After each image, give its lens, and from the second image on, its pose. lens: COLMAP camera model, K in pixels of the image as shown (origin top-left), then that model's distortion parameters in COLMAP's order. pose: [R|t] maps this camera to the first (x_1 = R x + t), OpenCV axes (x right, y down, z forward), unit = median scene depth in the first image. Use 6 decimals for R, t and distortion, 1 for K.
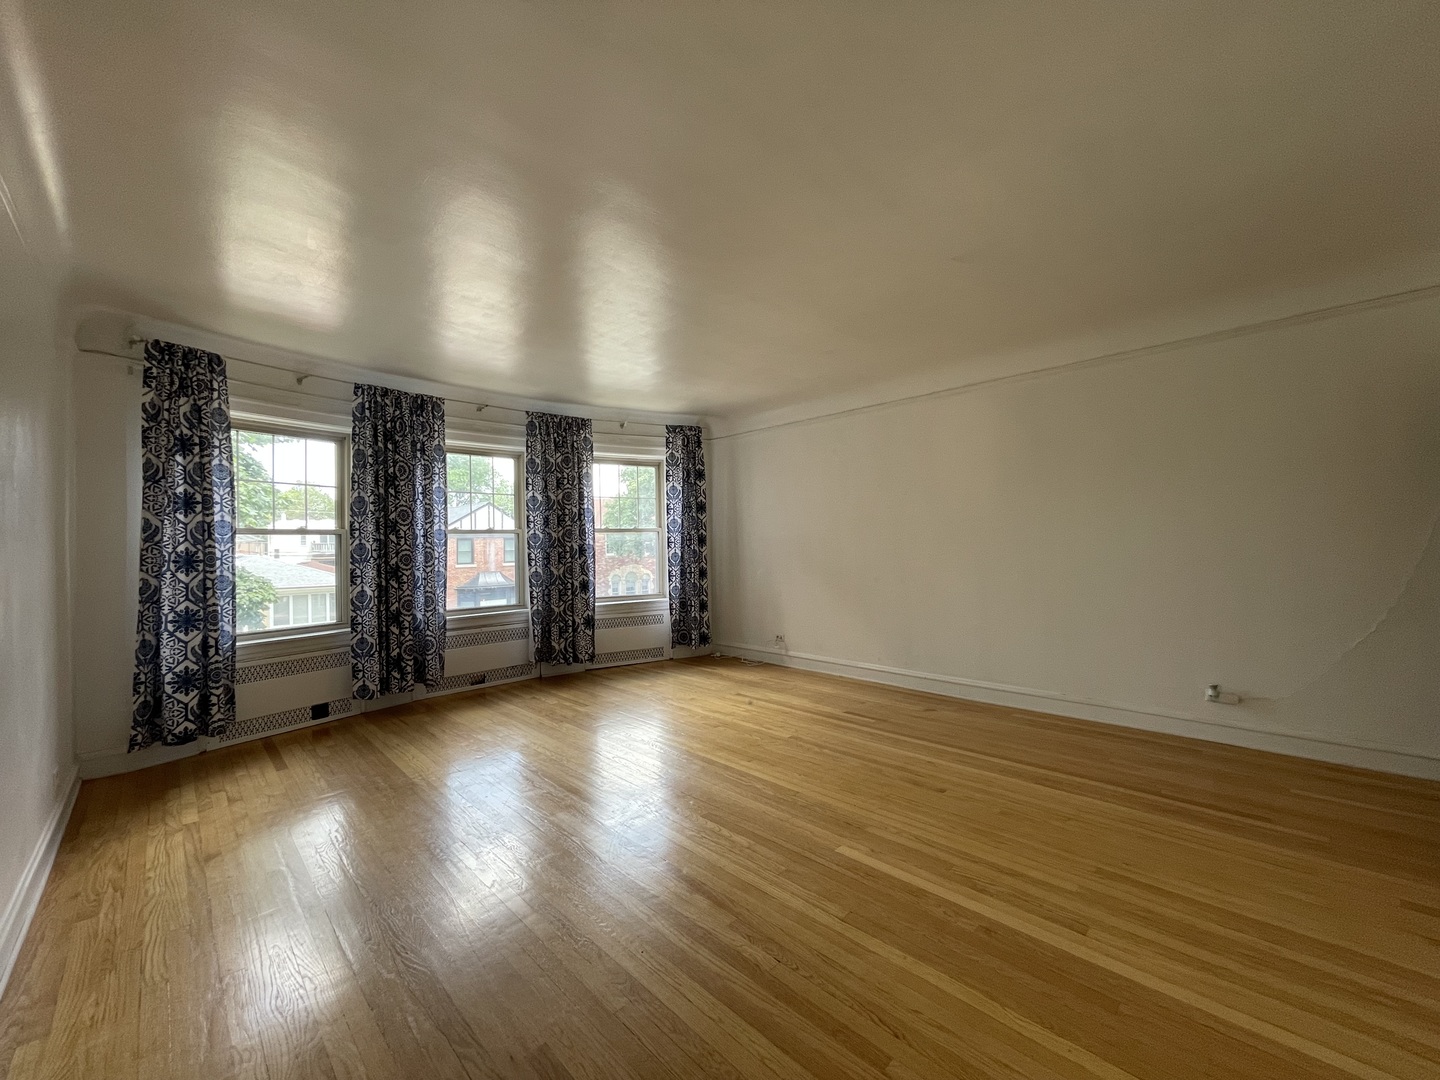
lens RADIAL K [[579.6, 0, 721.0], [0, 579.6, 544.6], [0, 0, 1]] dist [0.000279, 0.001320]
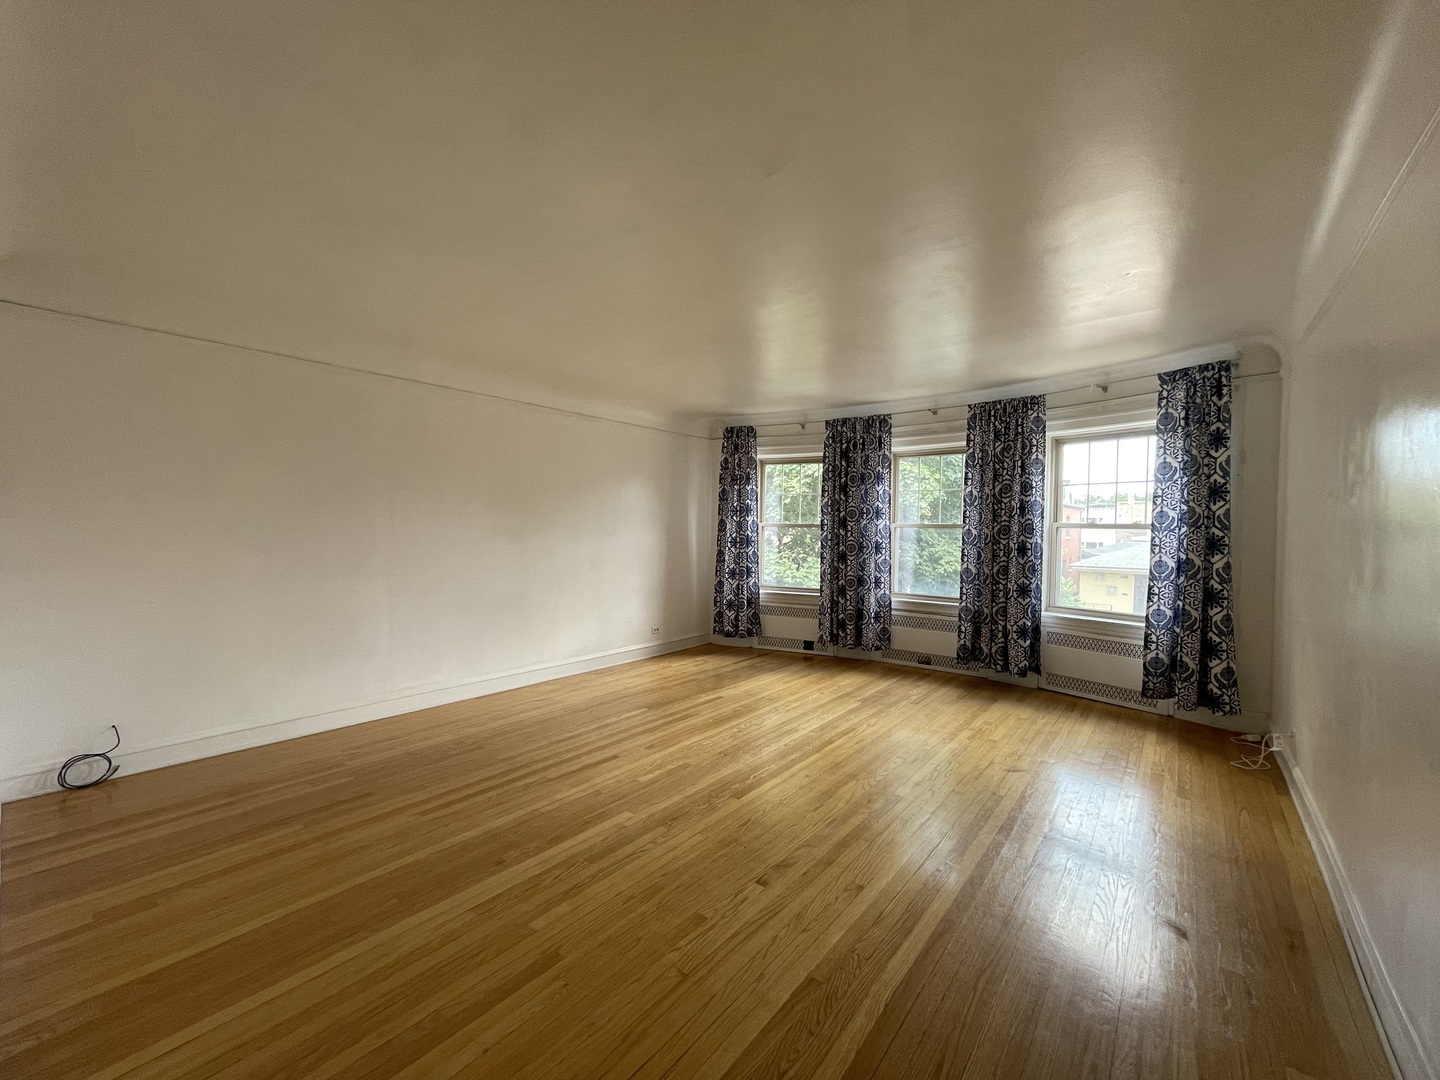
lens RADIAL K [[579.6, 0, 710.4], [0, 579.6, 539.7], [0, 0, 1]] dist [0.000279, 0.001320]
pose [[0.125543, 0.043077, -0.991152, 0.669368], [-0.014516, 0.999030, 0.041581, -0.039980], [0.991982, 0.009167, 0.126047, 0.494399]]
